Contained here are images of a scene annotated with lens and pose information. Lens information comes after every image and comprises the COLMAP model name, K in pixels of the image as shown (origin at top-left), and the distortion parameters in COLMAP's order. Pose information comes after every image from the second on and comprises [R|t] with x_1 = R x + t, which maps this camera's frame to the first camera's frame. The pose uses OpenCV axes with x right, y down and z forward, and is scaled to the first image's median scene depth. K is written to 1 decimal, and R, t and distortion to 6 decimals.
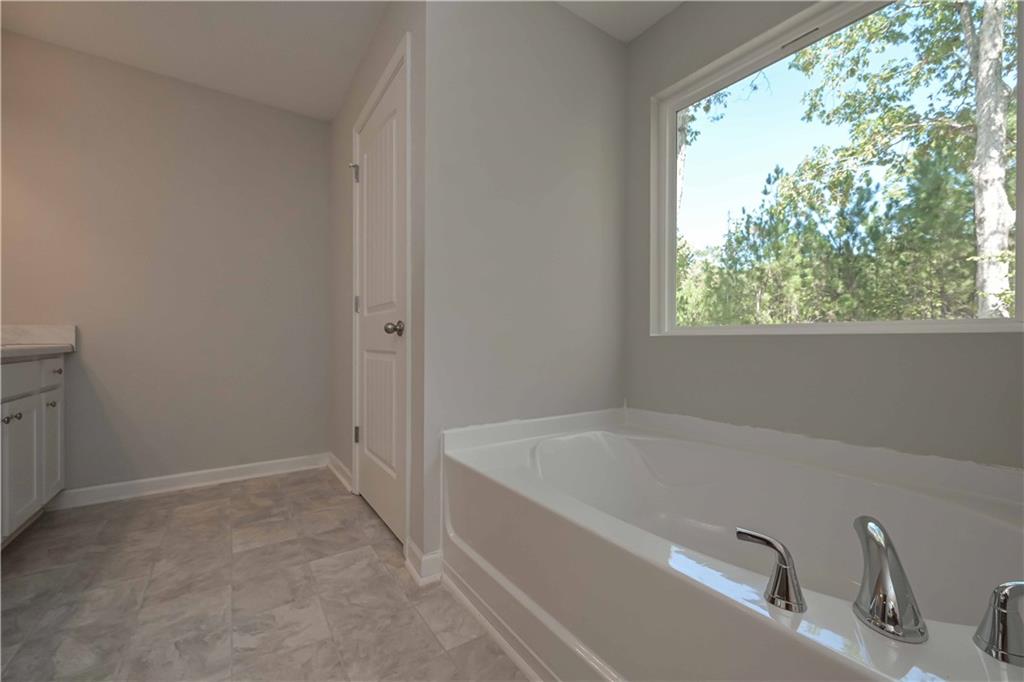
lens RADIAL K [[406.8, 0, 509.3], [0, 406.8, 341.7], [0, 0, 1]] dist [0.000158, 0.000209]
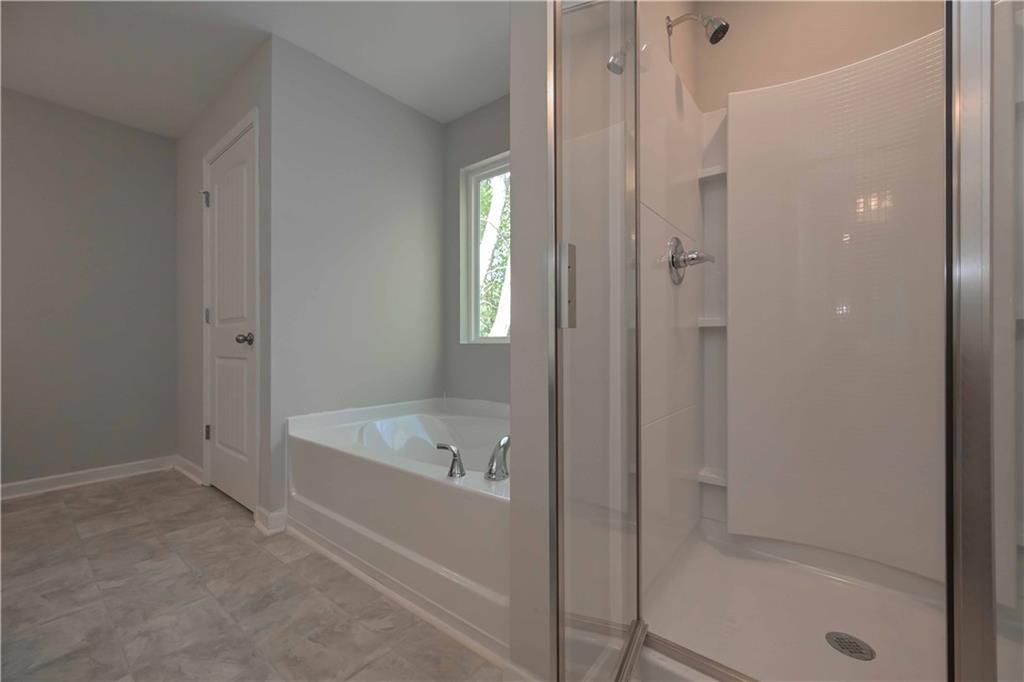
lens RADIAL K [[406.8, 0, 510.6], [0, 406.8, 342.5], [0, 0, 1]] dist [0.000158, 0.000209]
pose [[0.956945, -0.003806, 0.290243, 0.128783], [0.005106, 0.999980, -0.003724, -0.012980], [-0.290223, 0.005046, 0.956946, -0.410210]]
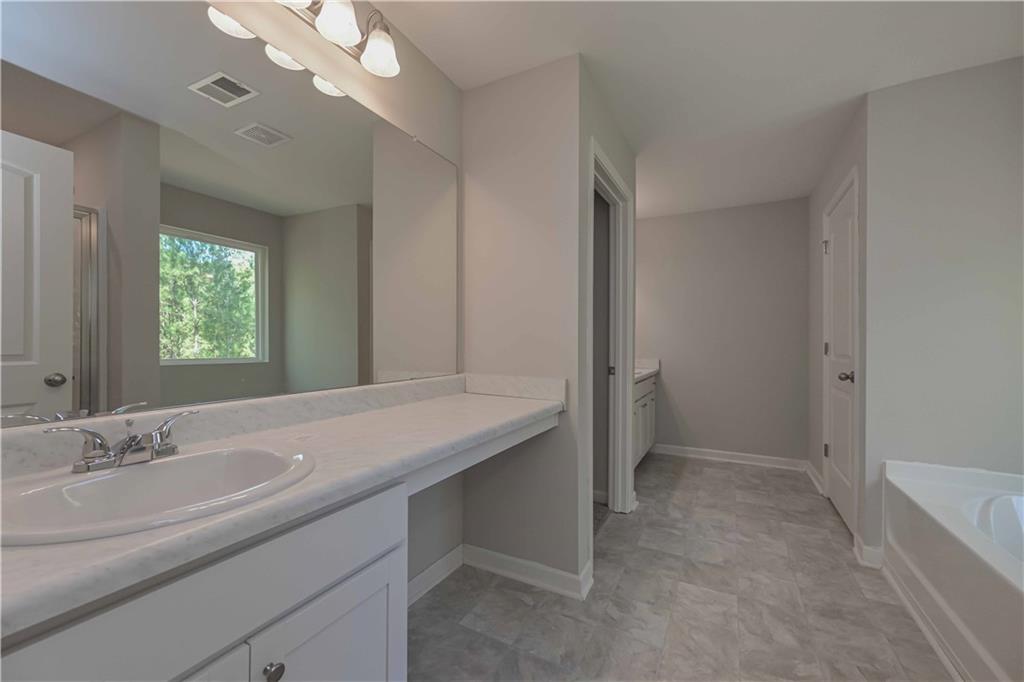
lens RADIAL K [[406.8, 0, 518.2], [0, 406.8, 338.5], [0, 0, 1]] dist [0.000158, 0.000209]
pose [[0.469074, -0.005762, -0.883140, 0.398257], [-0.004503, 0.999950, -0.008917, -0.141978], [0.883148, 0.008160, 0.469024, -0.605134]]
